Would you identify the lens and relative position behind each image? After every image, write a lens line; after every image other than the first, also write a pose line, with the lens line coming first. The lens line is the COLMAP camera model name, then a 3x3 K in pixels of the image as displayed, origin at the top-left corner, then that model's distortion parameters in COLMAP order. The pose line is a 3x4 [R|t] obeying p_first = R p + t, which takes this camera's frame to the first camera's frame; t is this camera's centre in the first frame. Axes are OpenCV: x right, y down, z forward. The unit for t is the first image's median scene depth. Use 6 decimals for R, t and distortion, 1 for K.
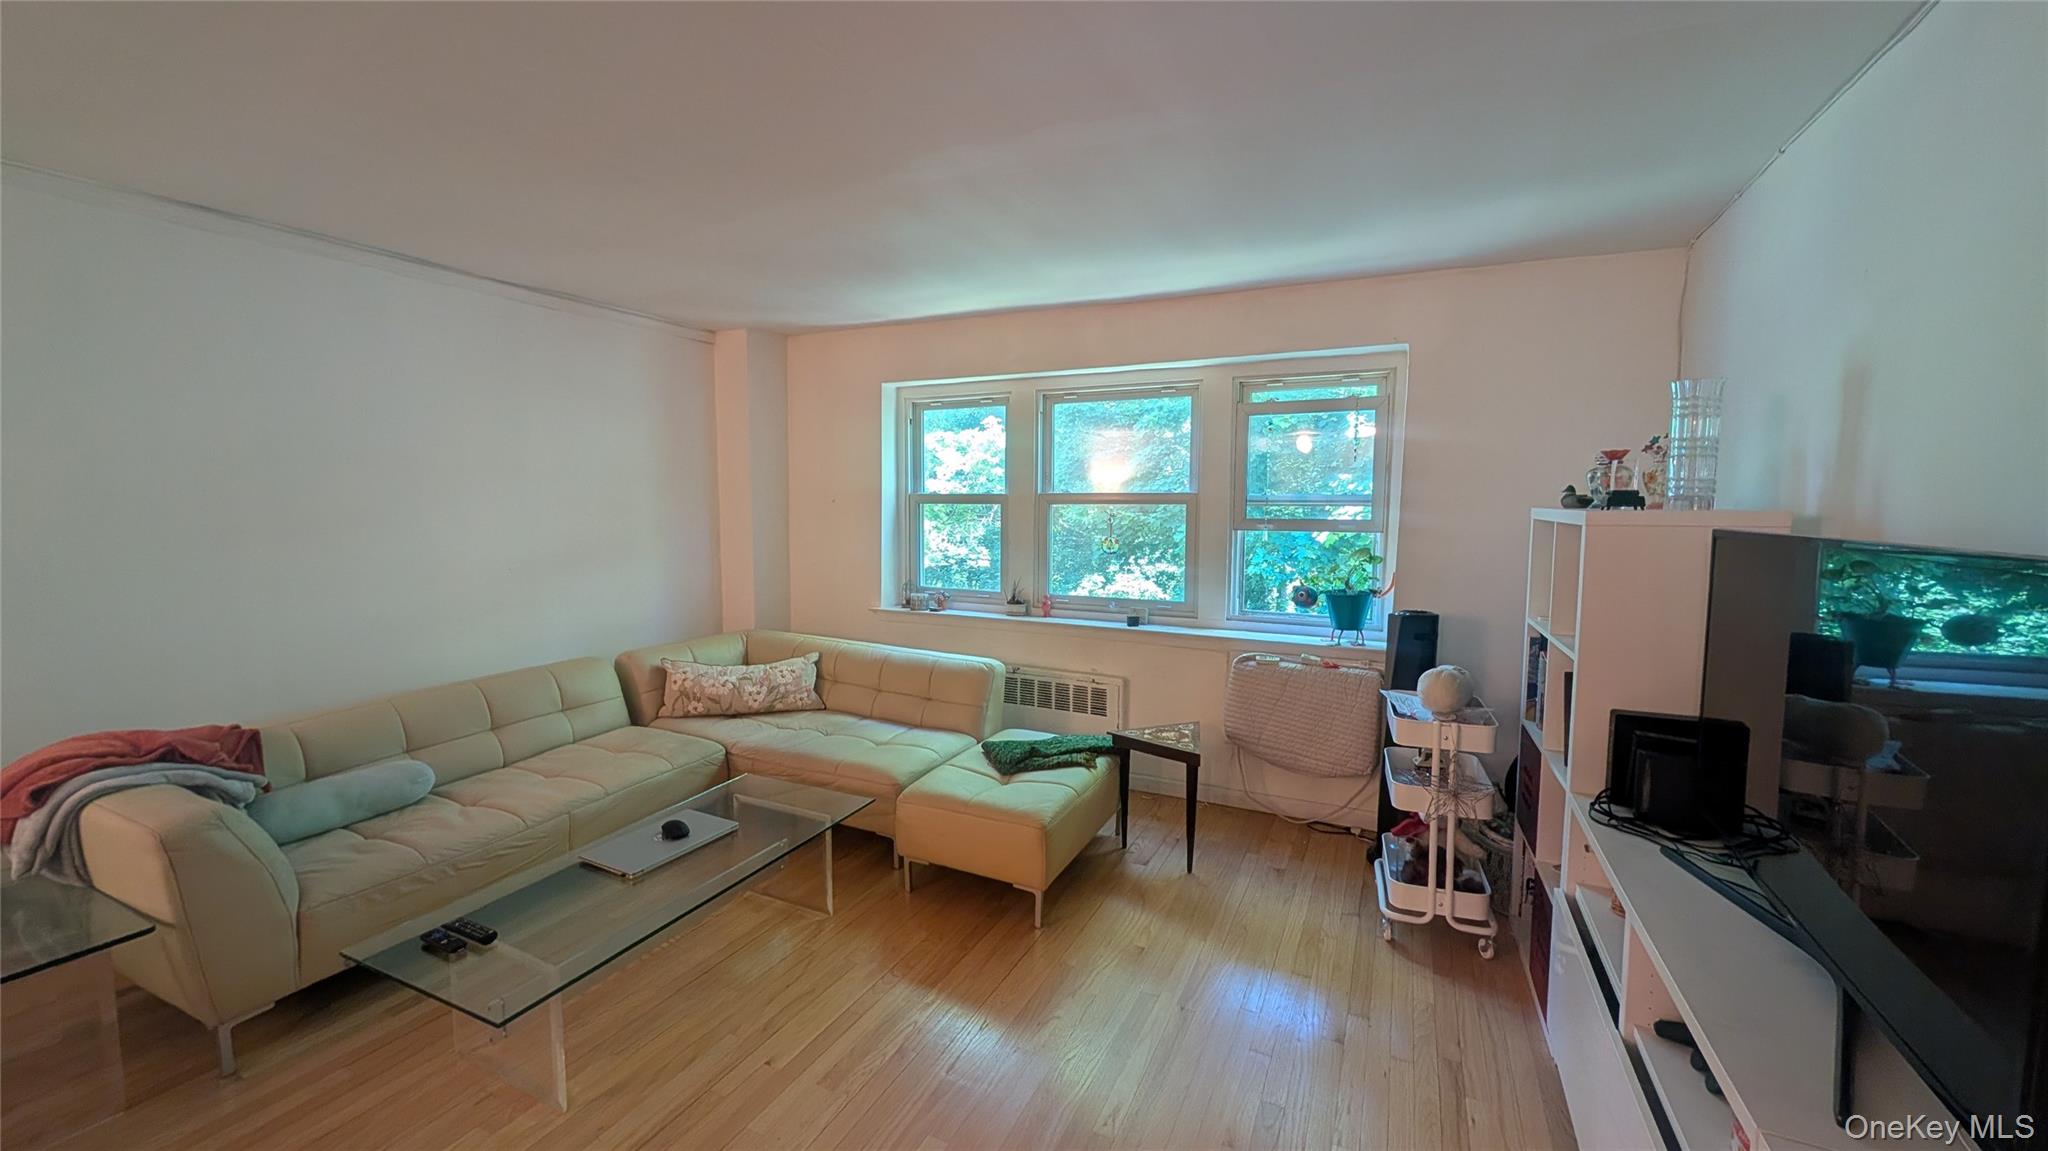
lens RADIAL K [[771.5, 0, 1025.8], [0, 771.5, 571.7], [0, 0, 1]] dist [-0.001094, 0.000316]
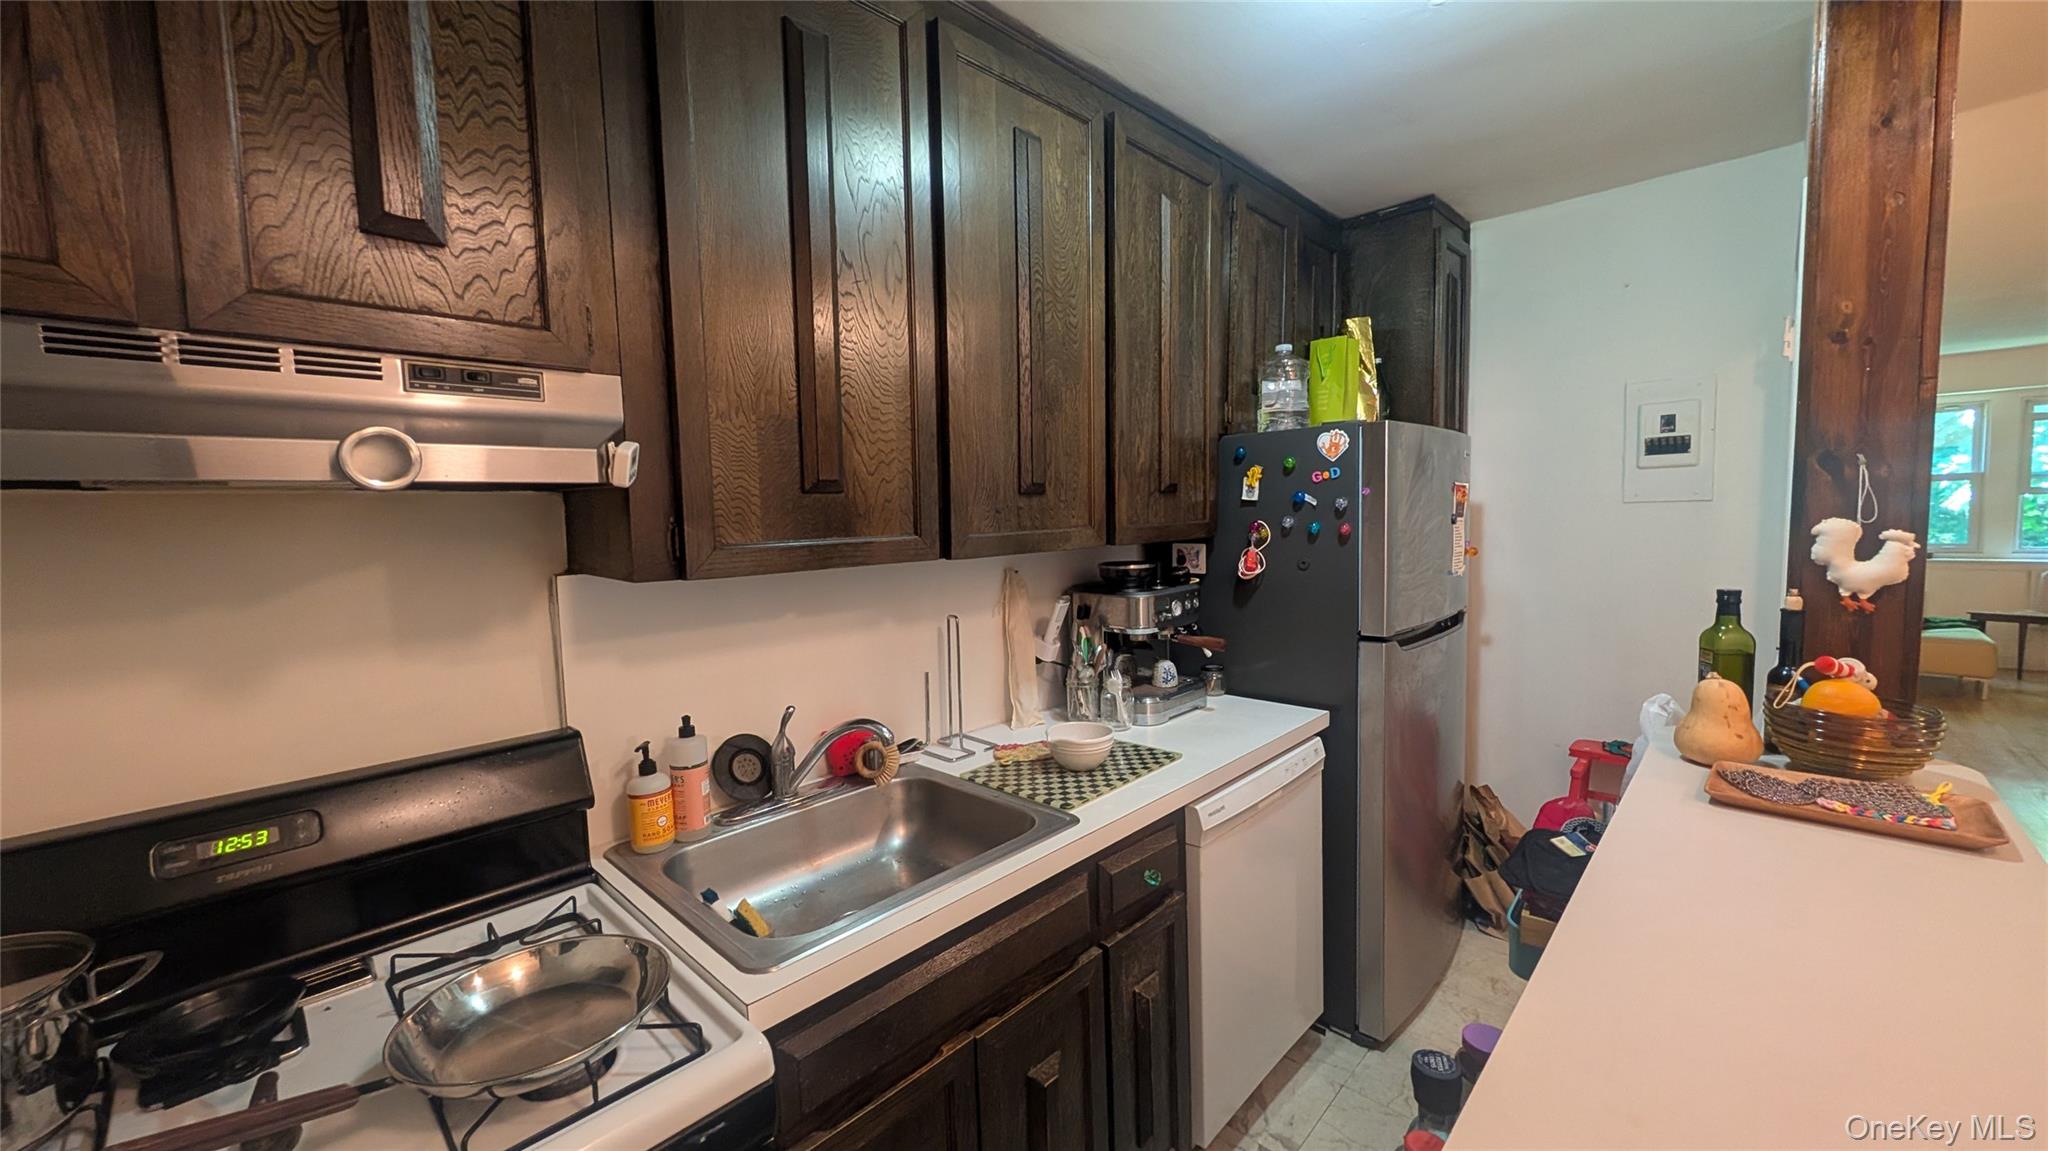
lens RADIAL K [[771.5, 0, 1019.9], [0, 771.5, 571.9], [0, 0, 1]] dist [-0.001094, 0.000316]
pose [[0.951466, -0.013668, -0.307450, -1.316686], [0.010206, 0.999865, -0.012866, 0.113469], [0.307585, 0.009104, 0.951477, -1.232458]]
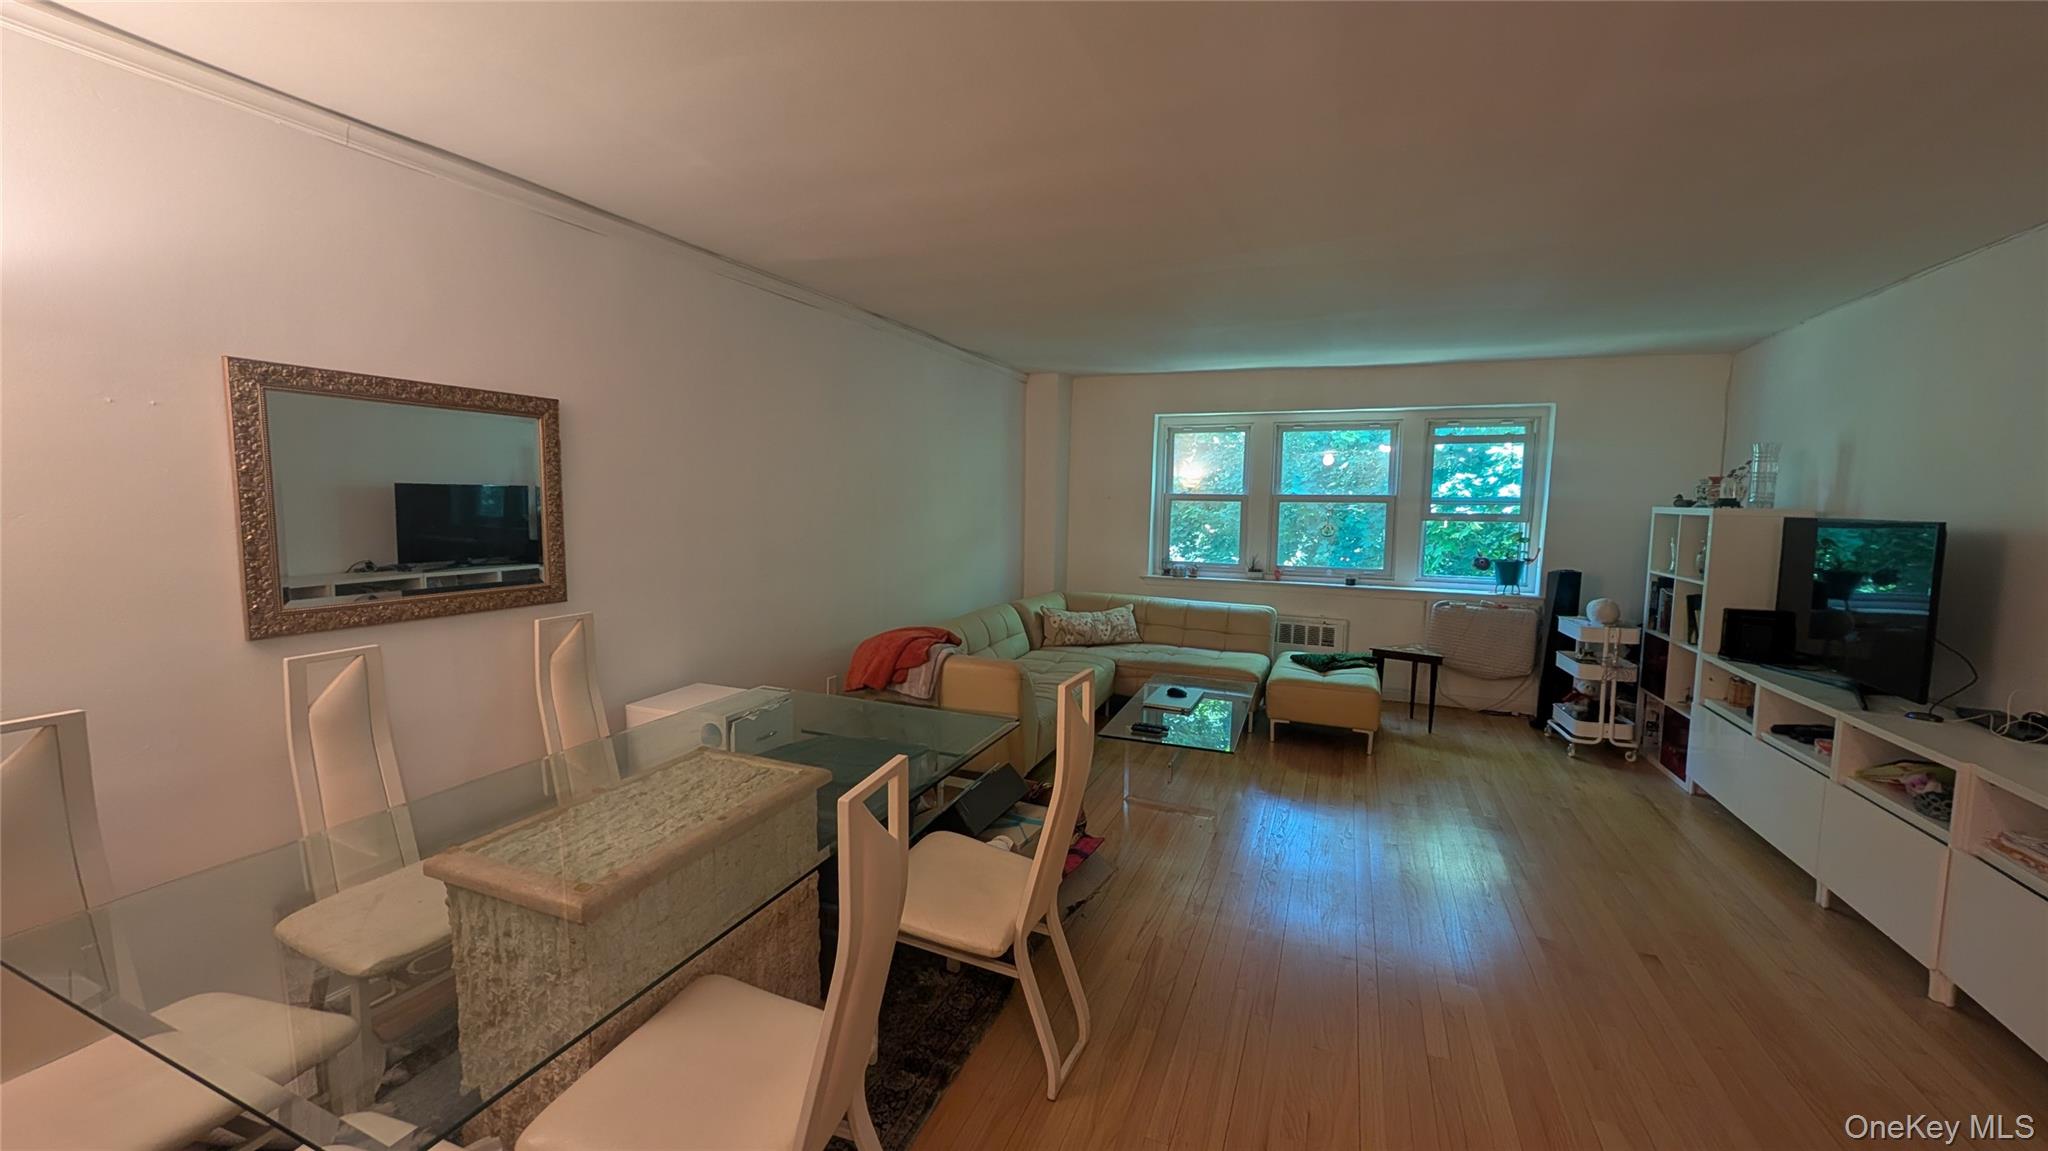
lens RADIAL K [[771.5, 0, 1023.9], [0, 771.5, 571.7], [0, 0, 1]] dist [-0.001094, 0.000316]
pose [[0.998171, 0.003285, 0.060367, -0.660092], [-0.003579, 0.999982, 0.004756, 0.045729], [-0.060351, -0.004964, 0.998165, -0.496348]]
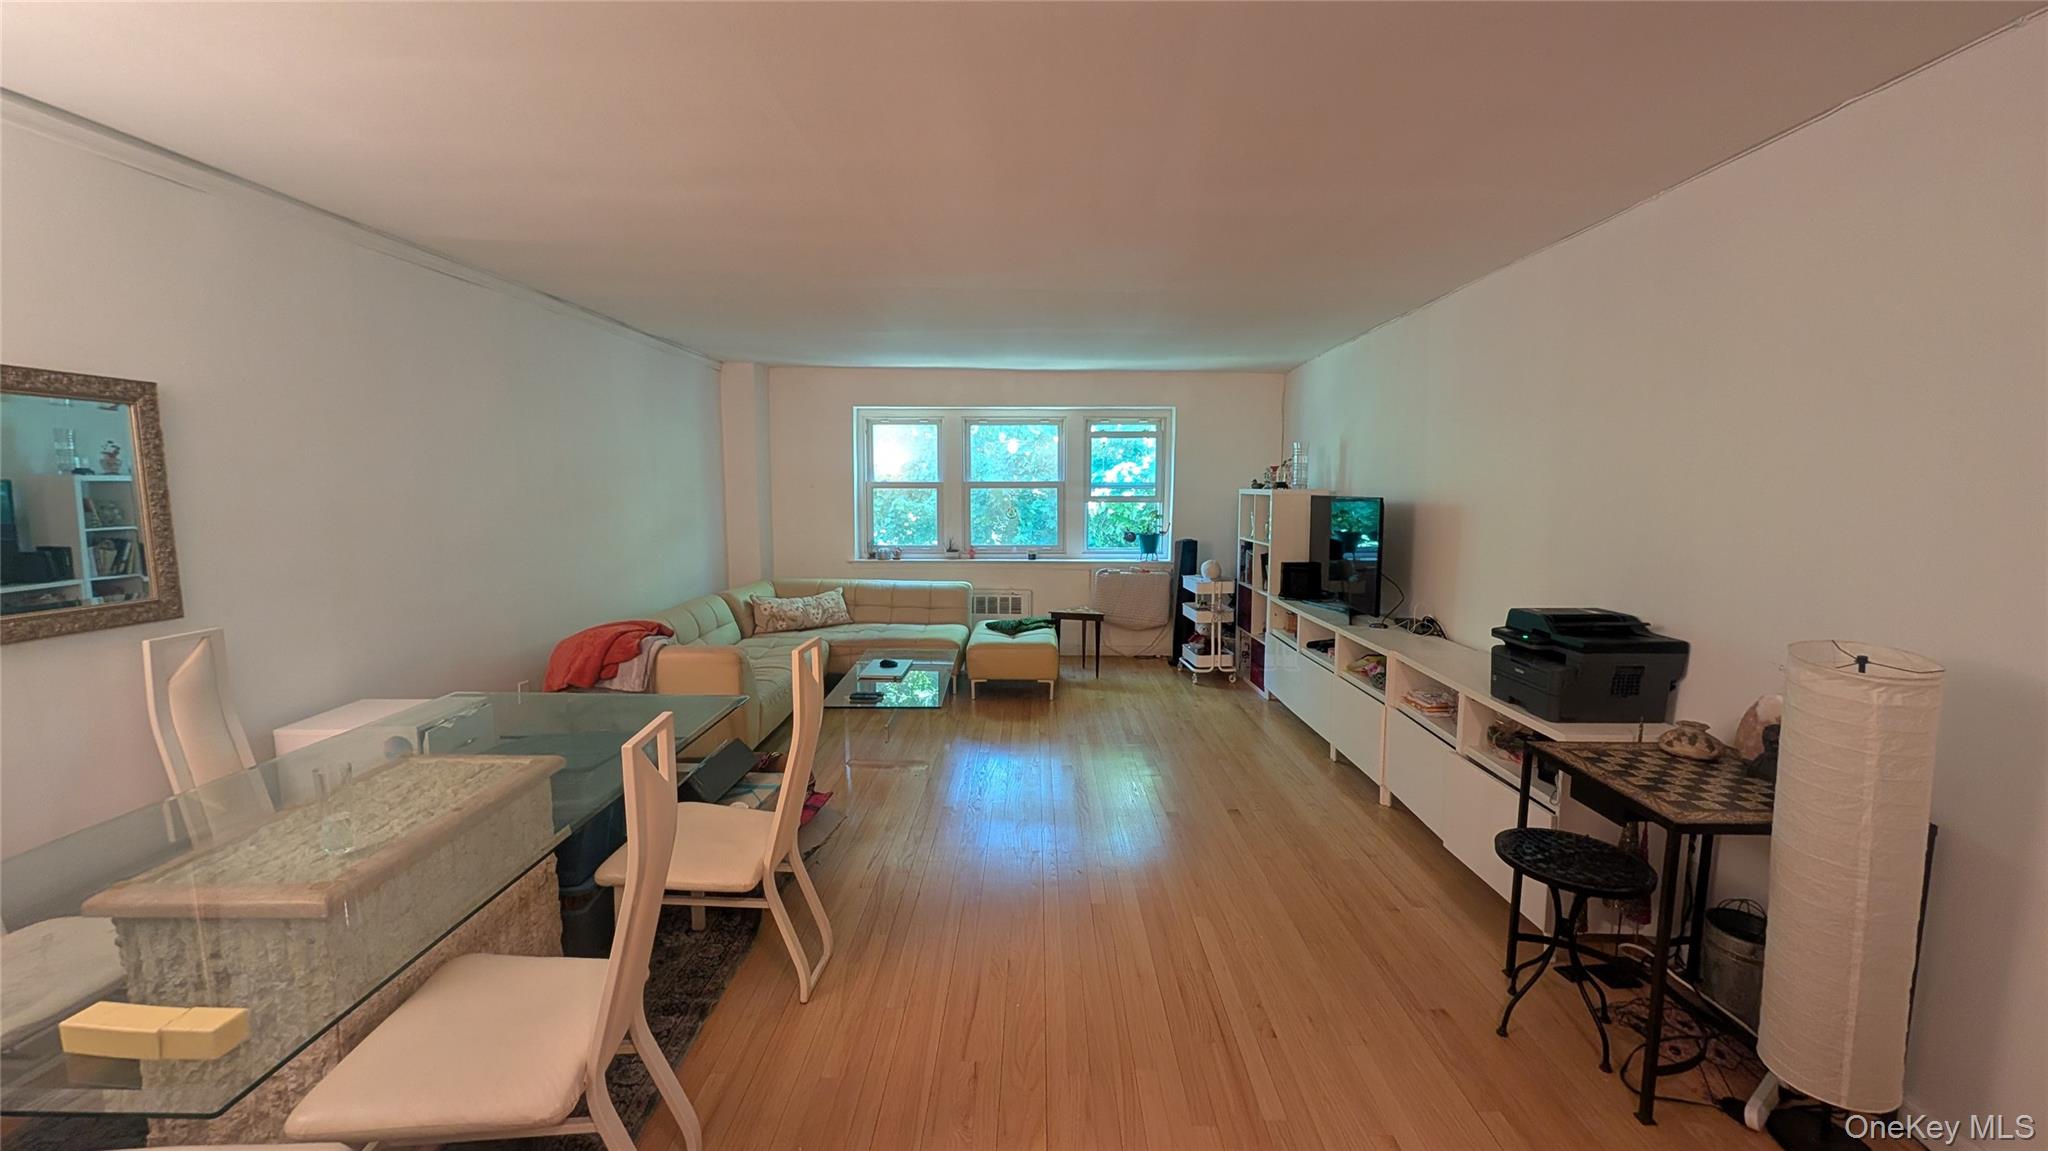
lens RADIAL K [[771.5, 0, 1026.2], [0, 771.5, 571.4], [0, 0, 1]] dist [-0.001094, 0.000316]
pose [[0.901956, -0.050462, 0.428869, -0.697447], [0.041768, 0.998687, 0.029665, 0.051827], [-0.429803, -0.008844, 0.902880, -0.612251]]
